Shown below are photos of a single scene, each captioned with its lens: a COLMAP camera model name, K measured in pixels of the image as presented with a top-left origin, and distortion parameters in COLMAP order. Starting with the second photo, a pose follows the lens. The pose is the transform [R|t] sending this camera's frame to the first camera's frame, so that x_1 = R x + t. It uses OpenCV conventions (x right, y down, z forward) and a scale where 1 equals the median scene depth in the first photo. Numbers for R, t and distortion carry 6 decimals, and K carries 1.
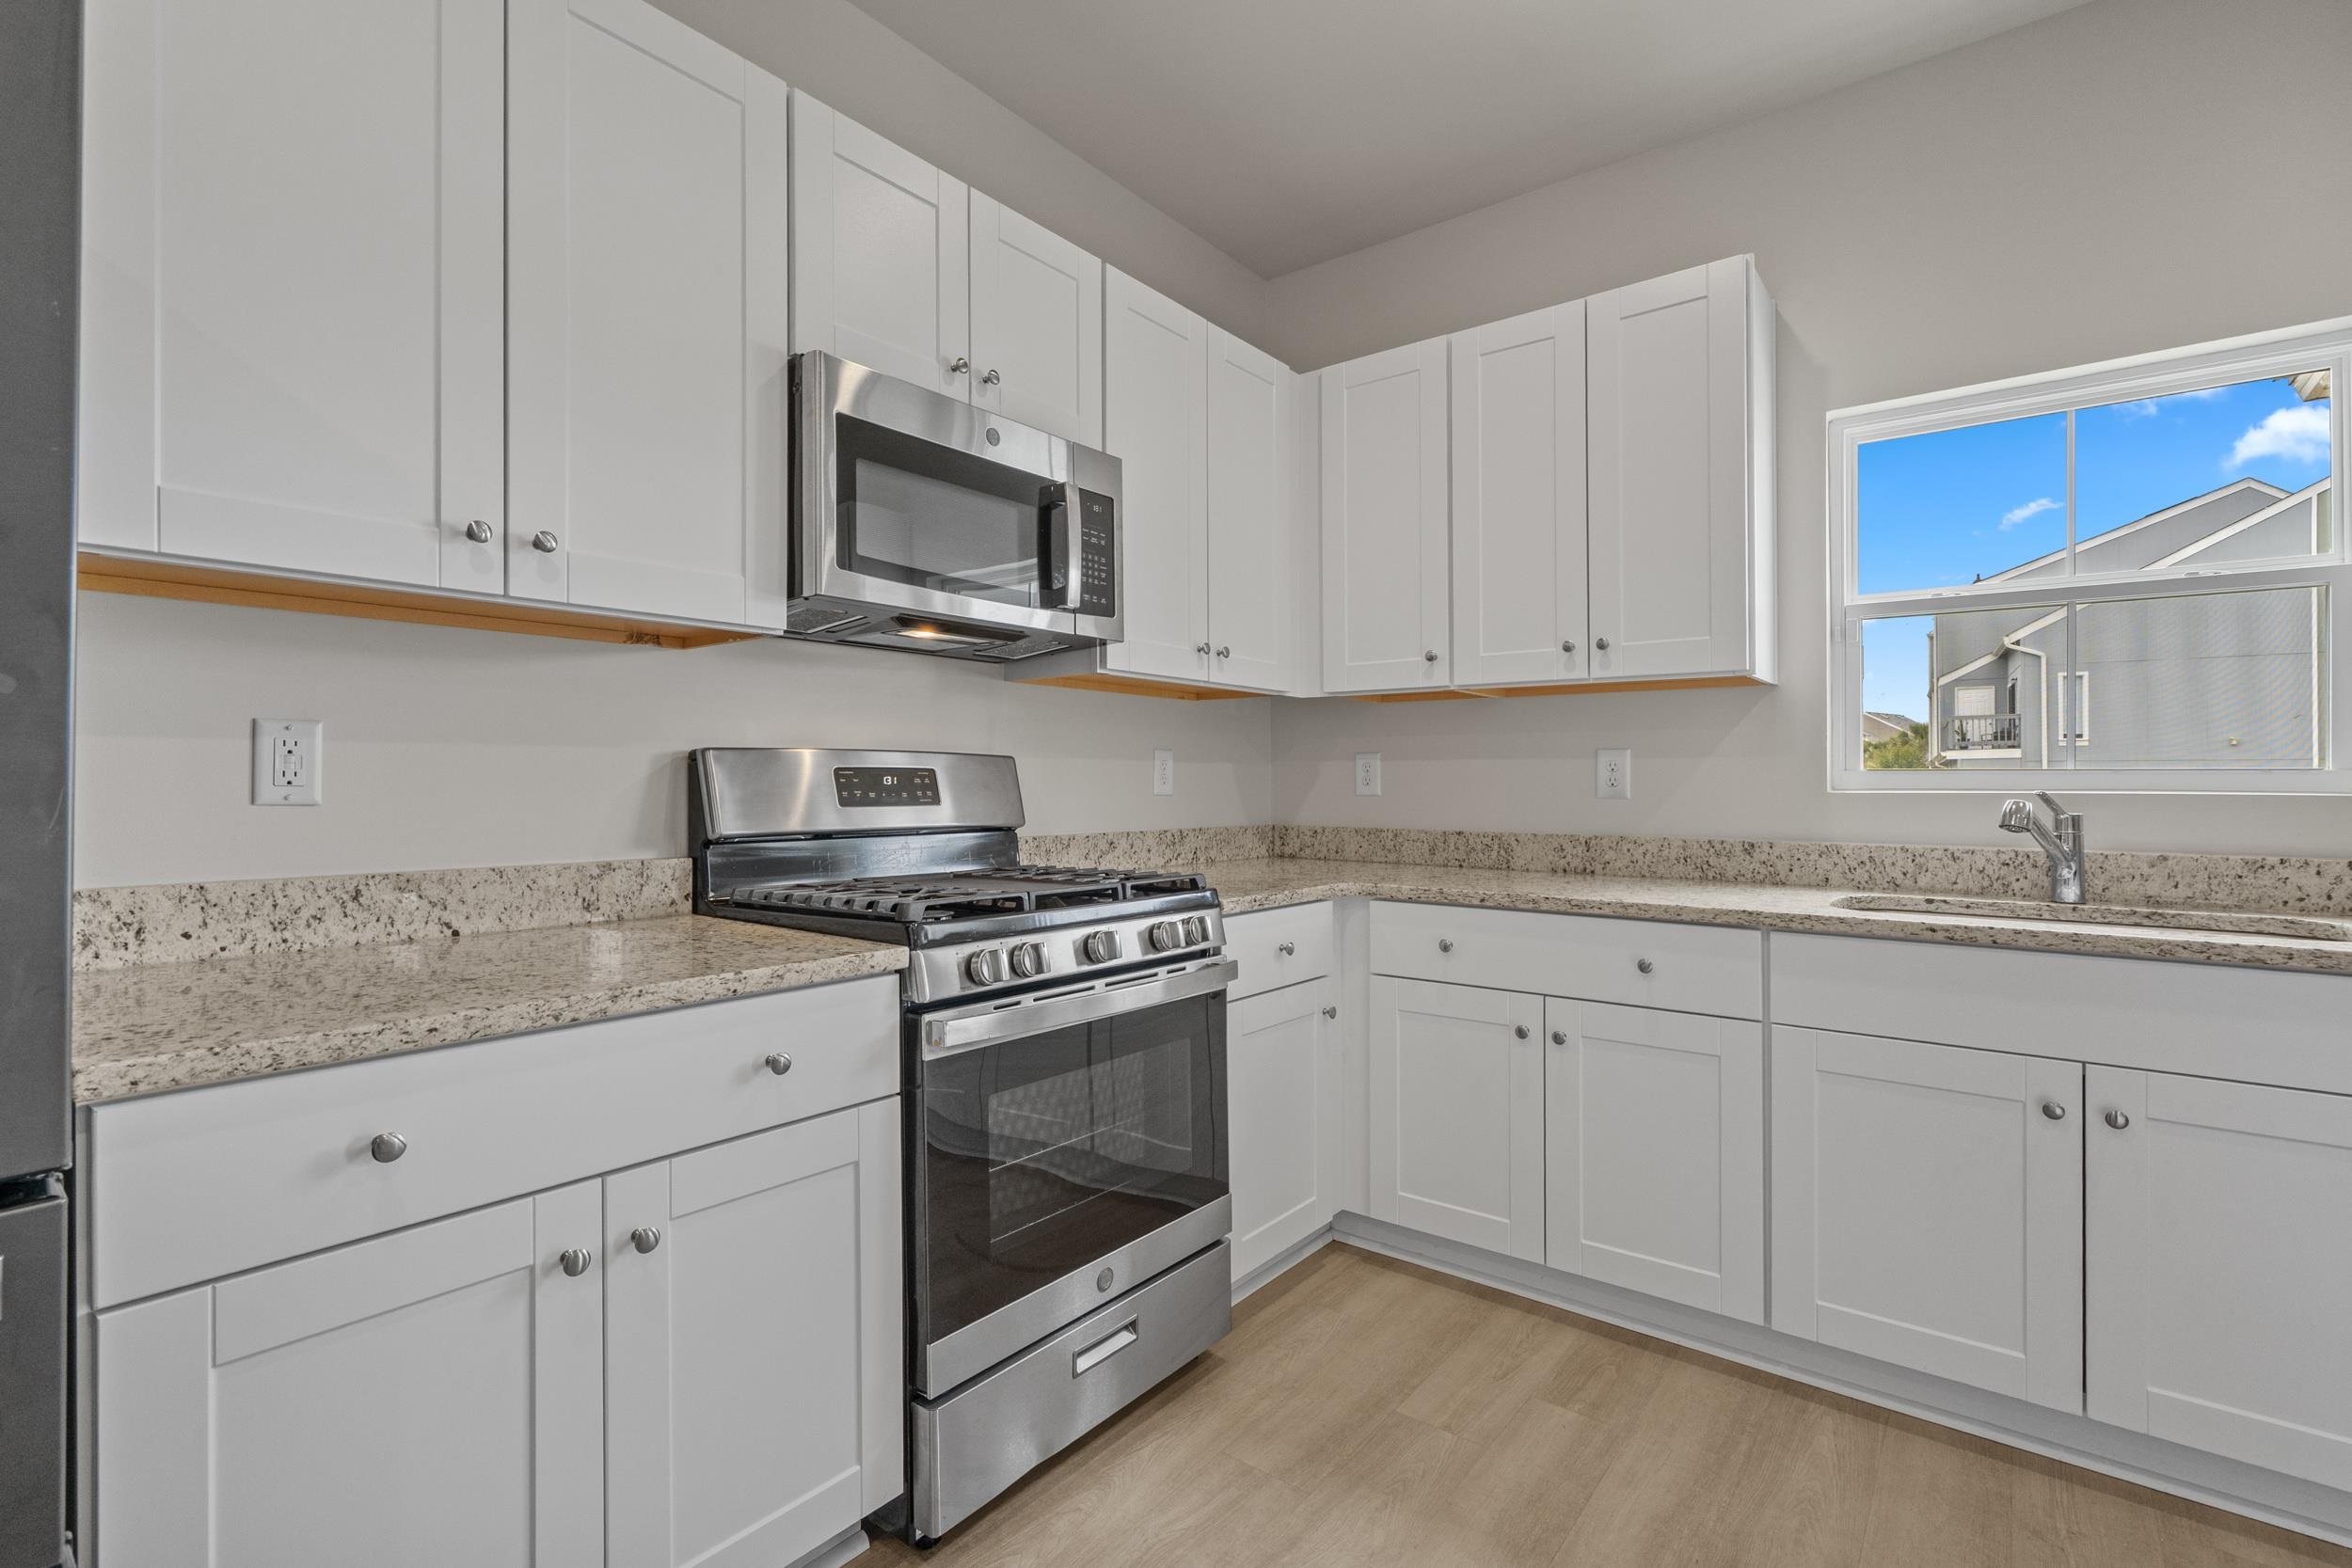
lens RADIAL K [[1065.2, 0, 1176.0], [0, 1065.2, 784.0], [0, 0, 1]] dist [-0.002050, 0.000372]
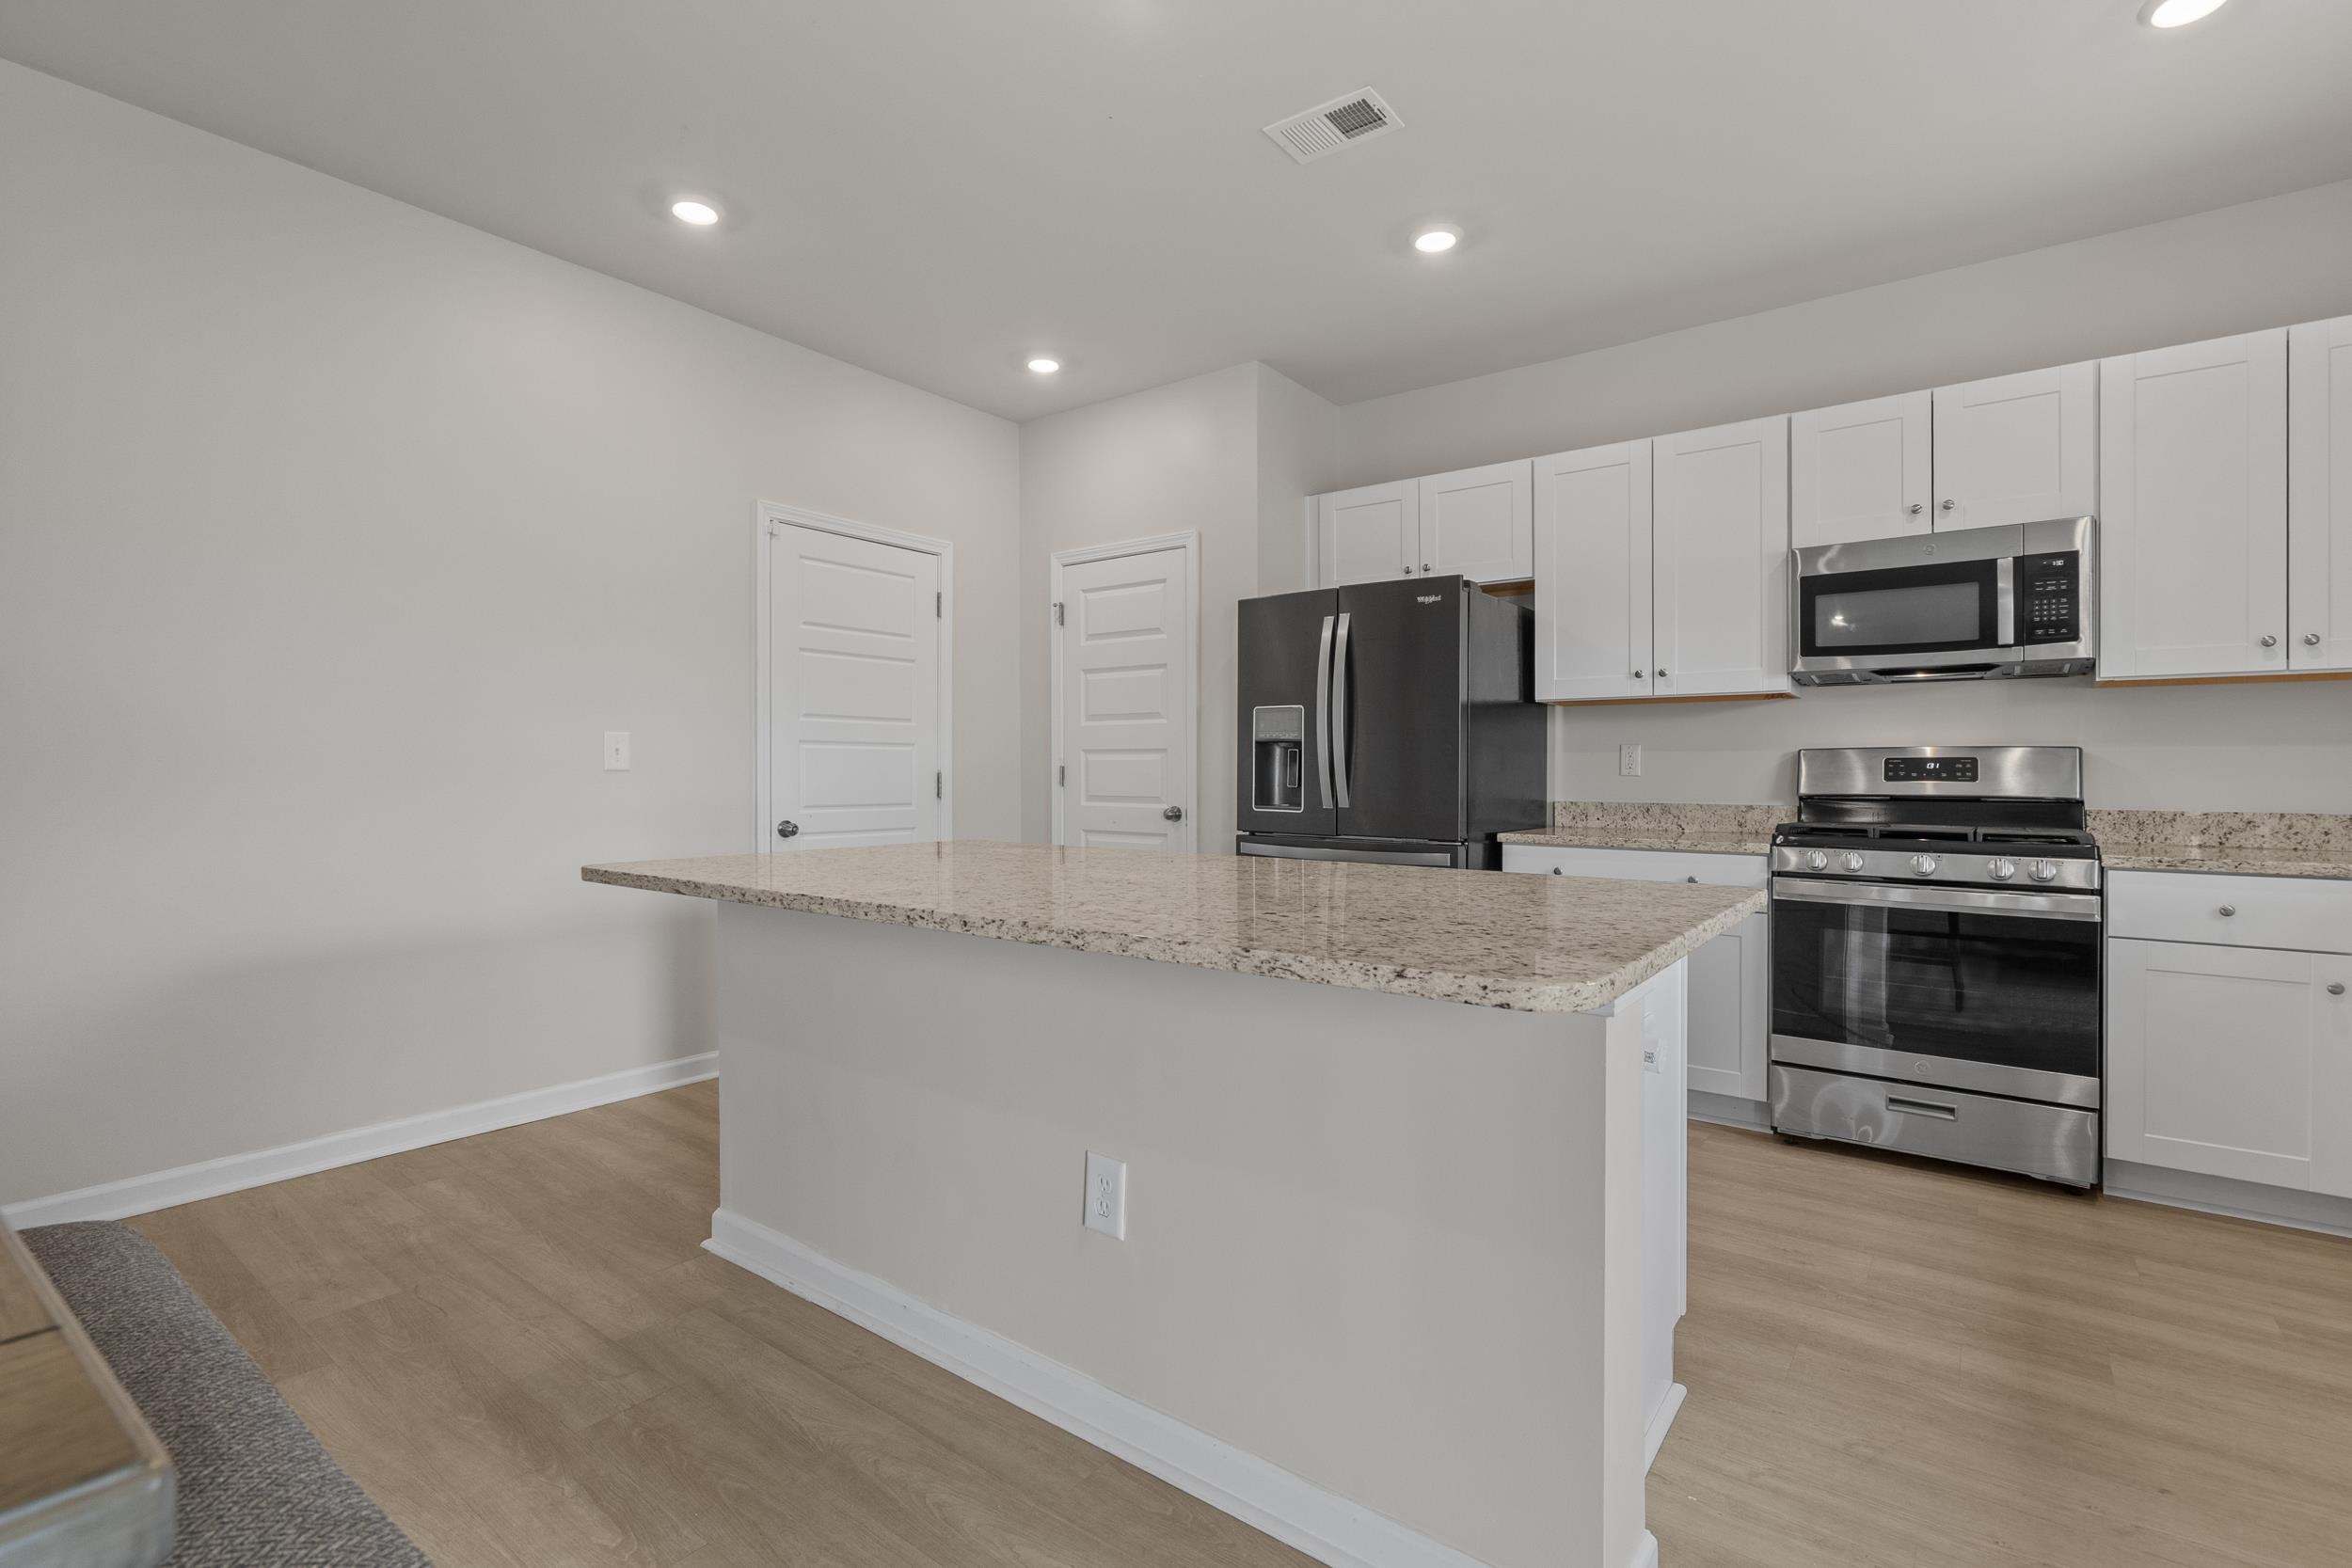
lens RADIAL K [[1065.2, 0, 1176.0], [0, 1065.2, 784.0], [0, 0, 1]] dist [-0.002050, 0.000372]
pose [[0.019110, 0.008543, -0.999781, 1.339429], [-0.003844, 0.999957, 0.008471, 0.015700], [0.999810, 0.003681, 0.019142, -0.156775]]
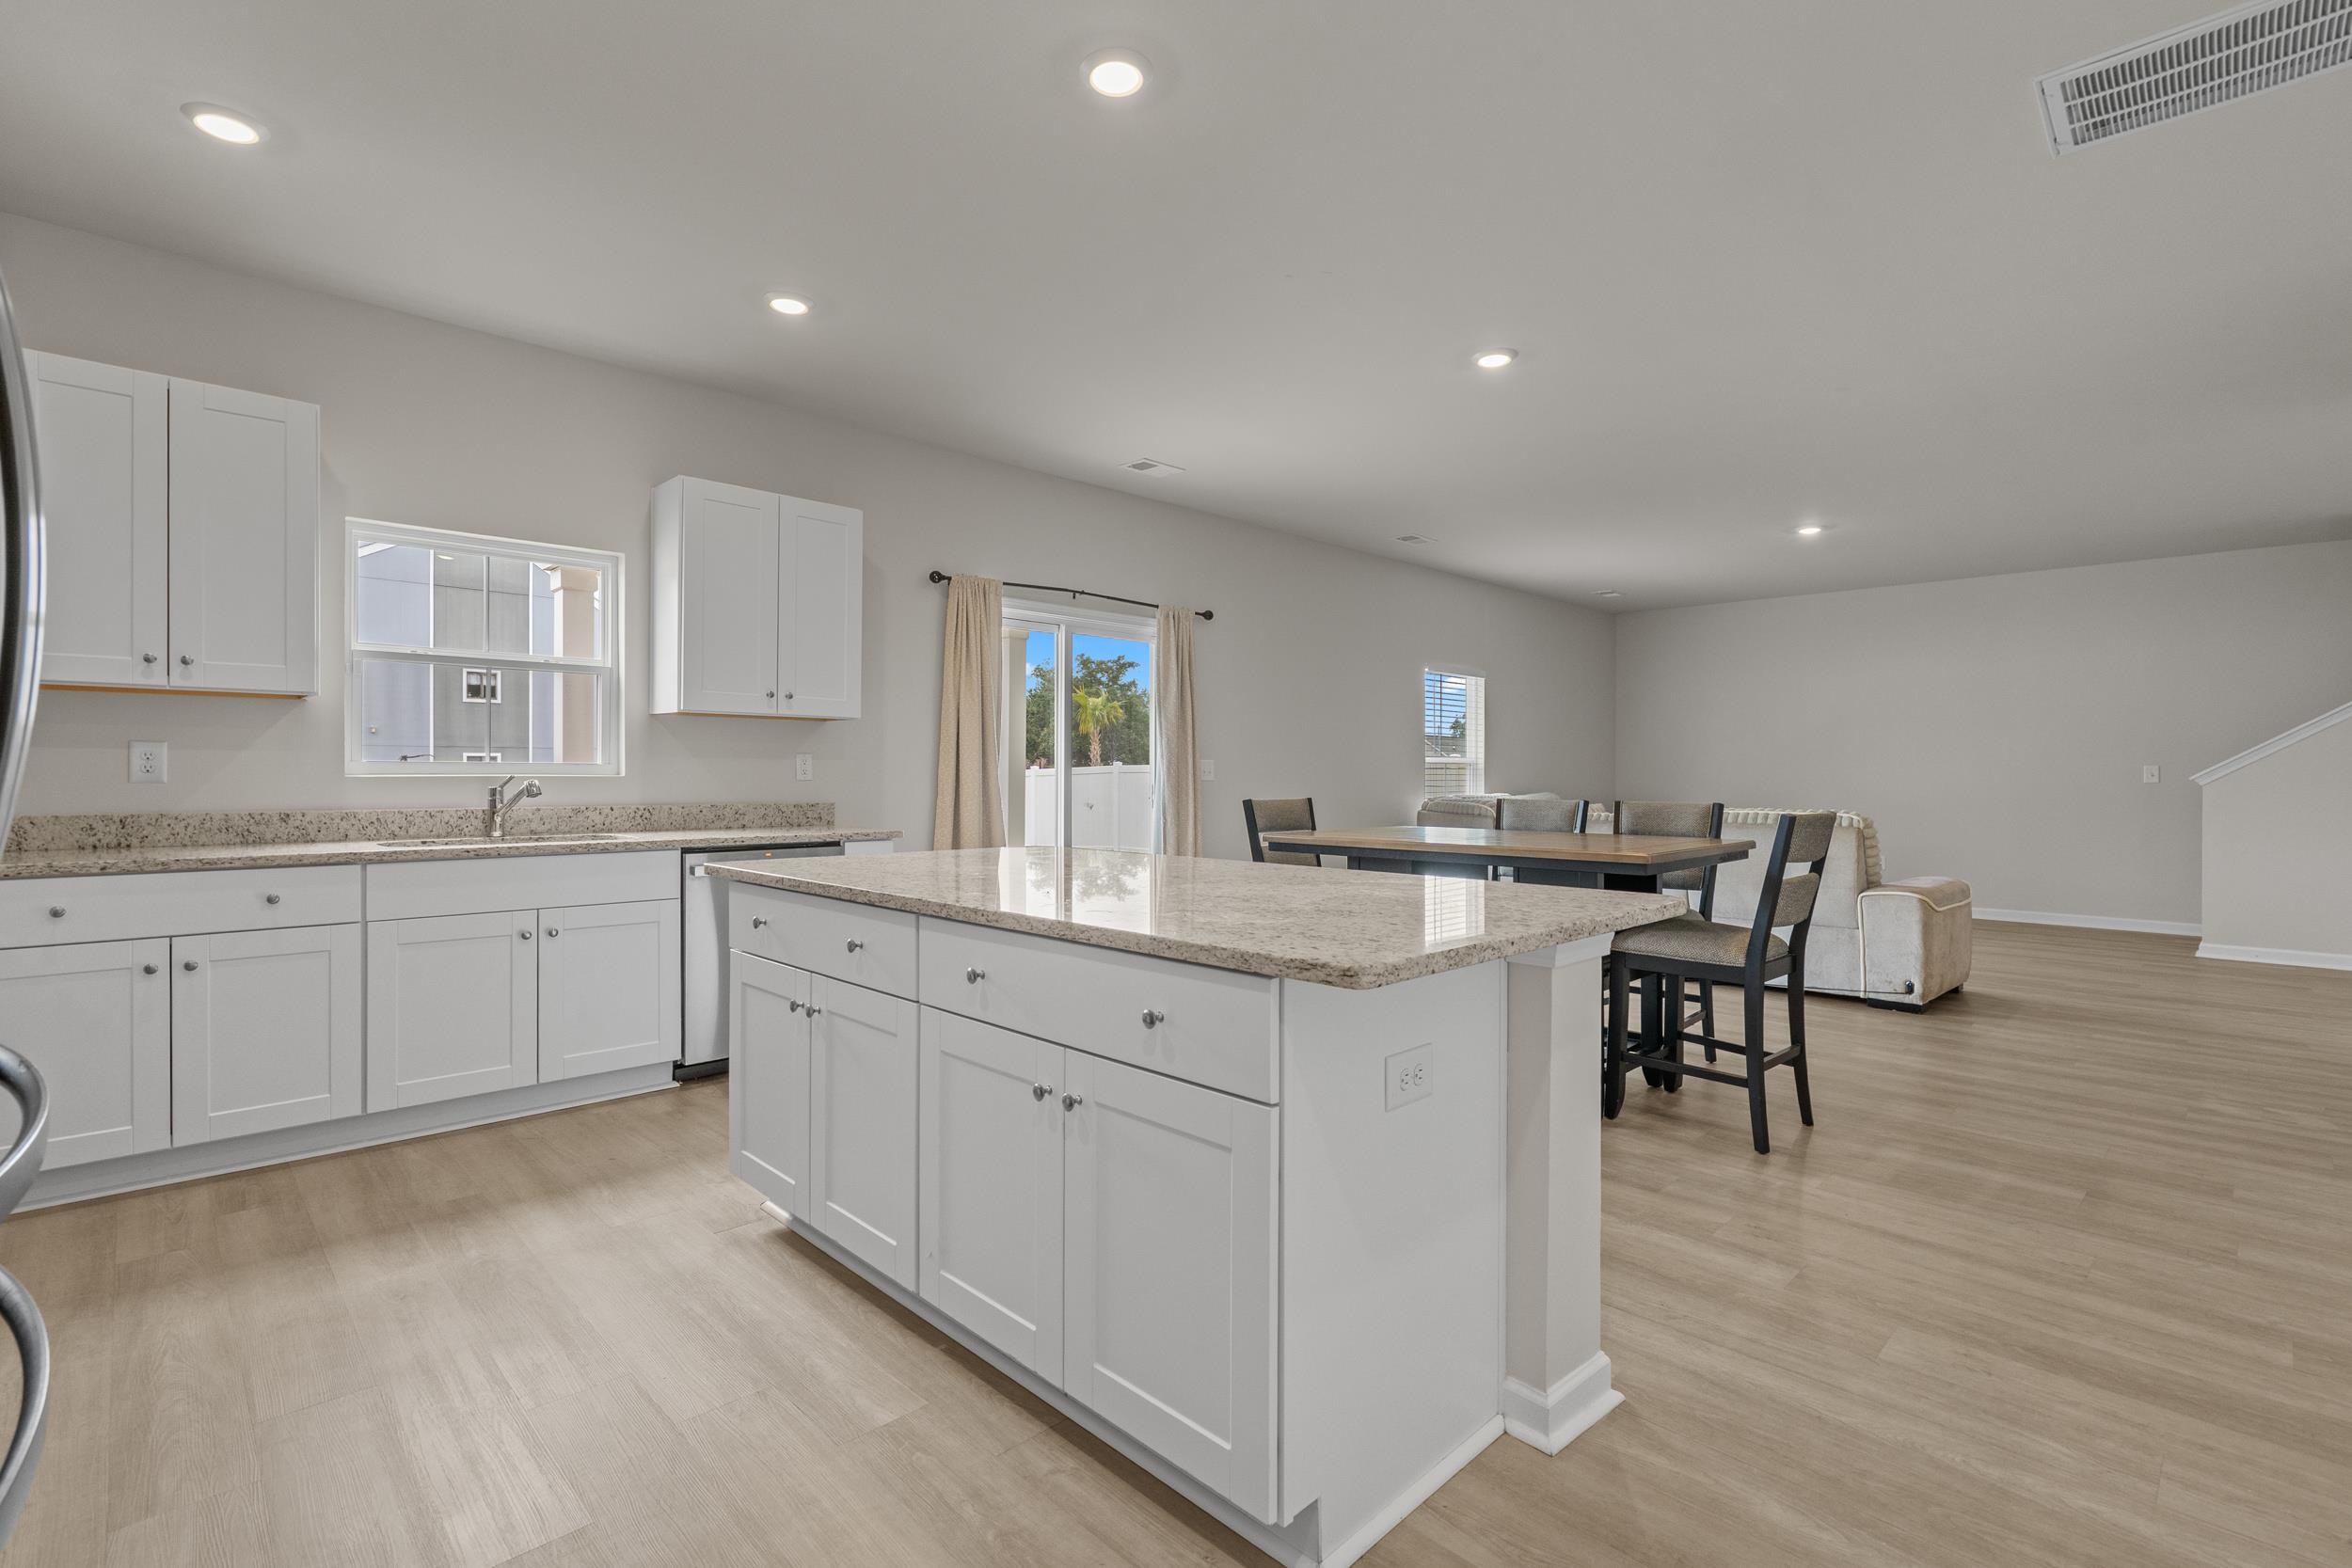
lens RADIAL K [[1065.2, 0, 1176.0], [0, 1065.2, 784.0], [0, 0, 1]] dist [-0.002050, 0.000372]
pose [[0.135370, -0.014433, 0.990690, -0.808284], [-0.004589, 0.999874, 0.015194, -0.010710], [-0.990785, -0.006603, 0.135286, -0.392169]]
